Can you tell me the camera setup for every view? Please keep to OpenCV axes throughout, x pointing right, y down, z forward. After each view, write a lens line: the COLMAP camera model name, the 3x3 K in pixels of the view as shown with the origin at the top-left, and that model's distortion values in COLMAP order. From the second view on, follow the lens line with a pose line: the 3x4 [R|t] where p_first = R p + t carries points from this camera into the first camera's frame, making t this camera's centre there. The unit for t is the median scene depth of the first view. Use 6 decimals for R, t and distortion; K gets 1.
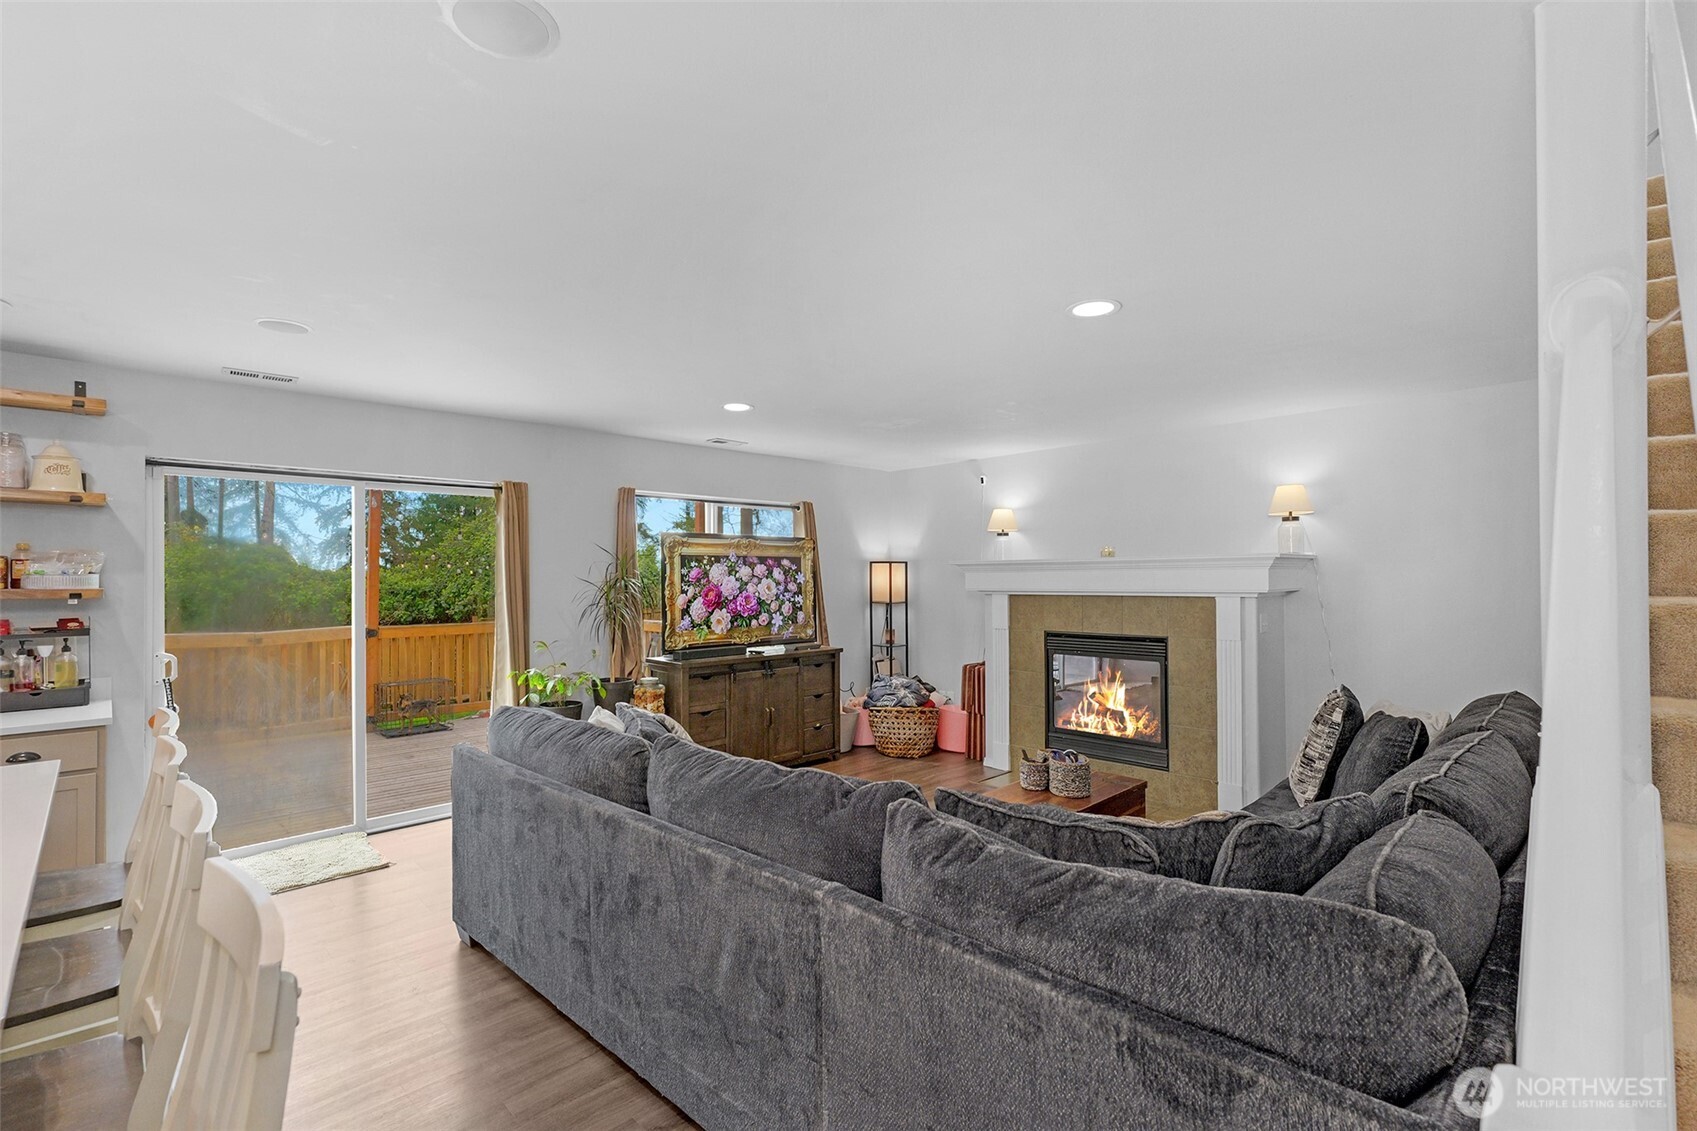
lens RADIAL K [[795.7, 0, 849.4], [0, 795.7, 572.1], [0, 0, 1]] dist [-0.000738, -0.000269]
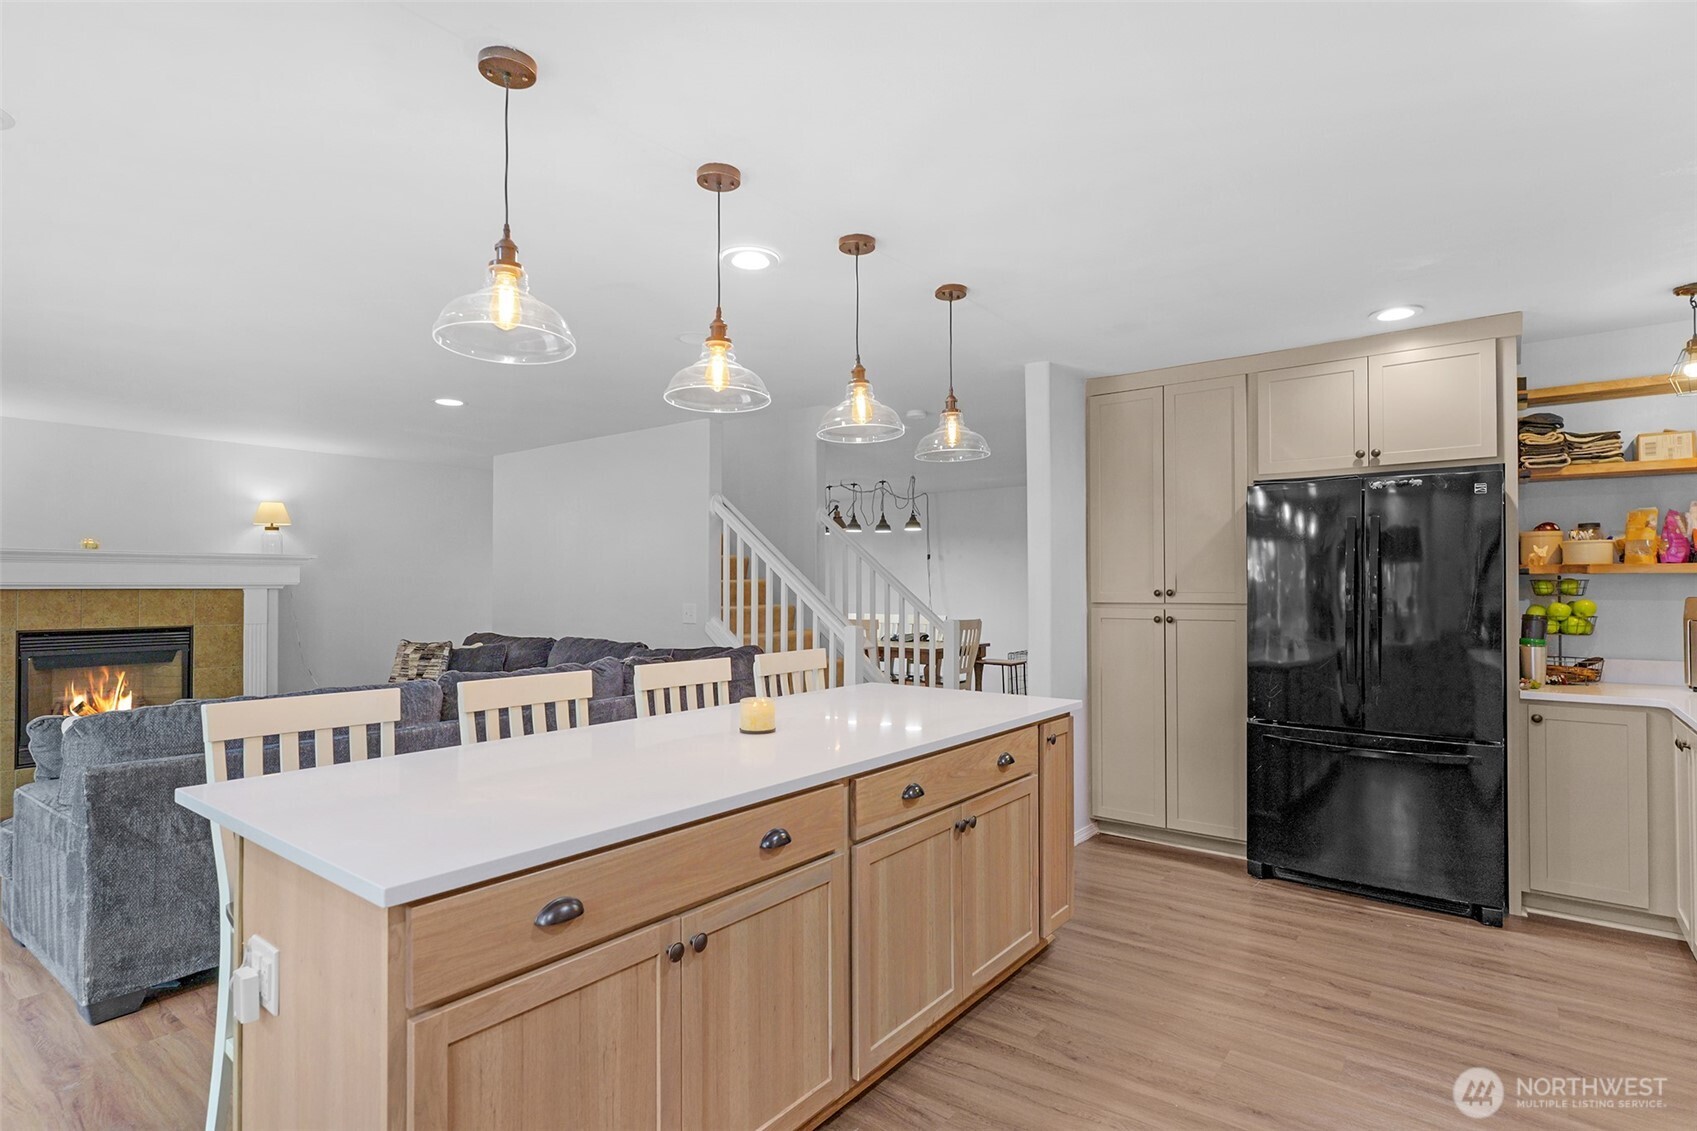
lens RADIAL K [[866.1, 0, 849.7], [0, 866.1, 566.6], [0, 0, 1]] dist [-0.002906, -0.000265]
pose [[-0.110388, 0.030793, 0.993411, -0.735990], [-0.006720, 0.999474, -0.031728, 0.025668], [-0.993866, -0.010178, -0.110123, 0.186023]]
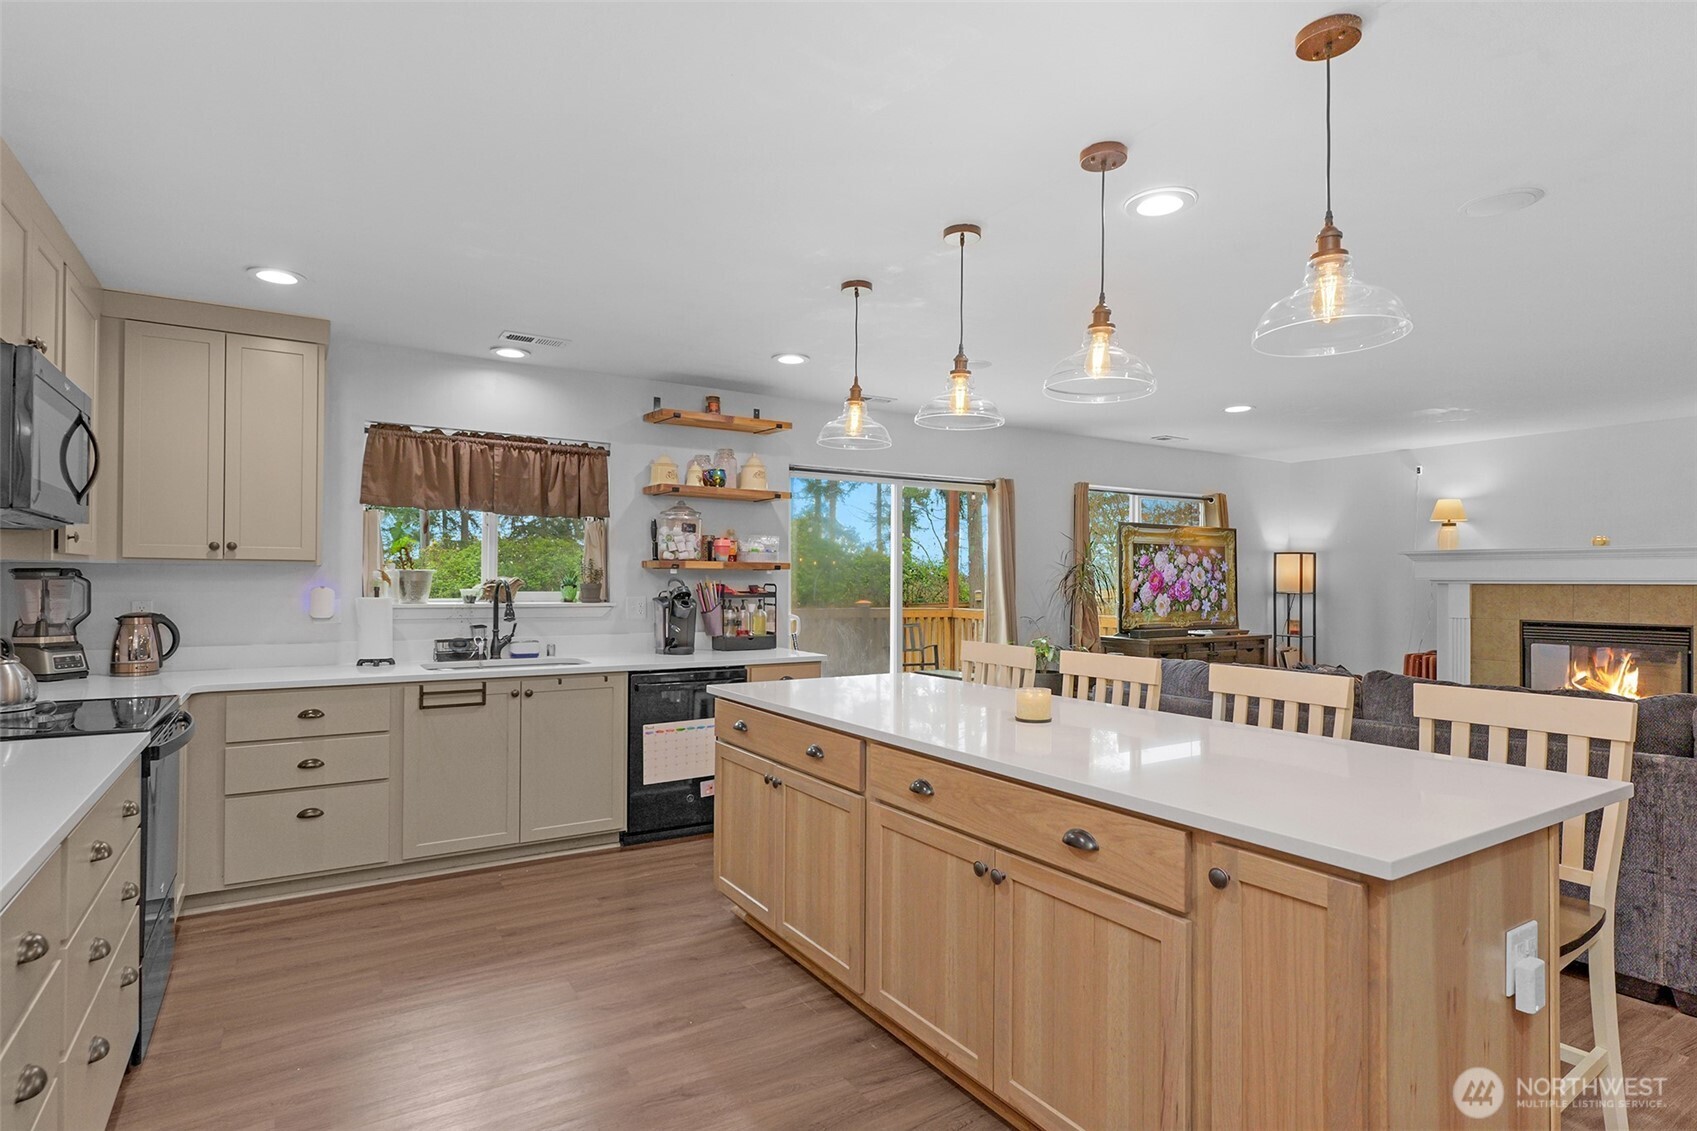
lens RADIAL K [[866.1, 0, 851.1], [0, 866.1, 572.0], [0, 0, 1]] dist [-0.002906, -0.000265]
pose [[0.971876, 0.011769, -0.235200, -0.305038], [-0.011587, 0.999931, 0.002155, 0.019823], [0.235209, 0.000631, 0.971945, -0.247570]]
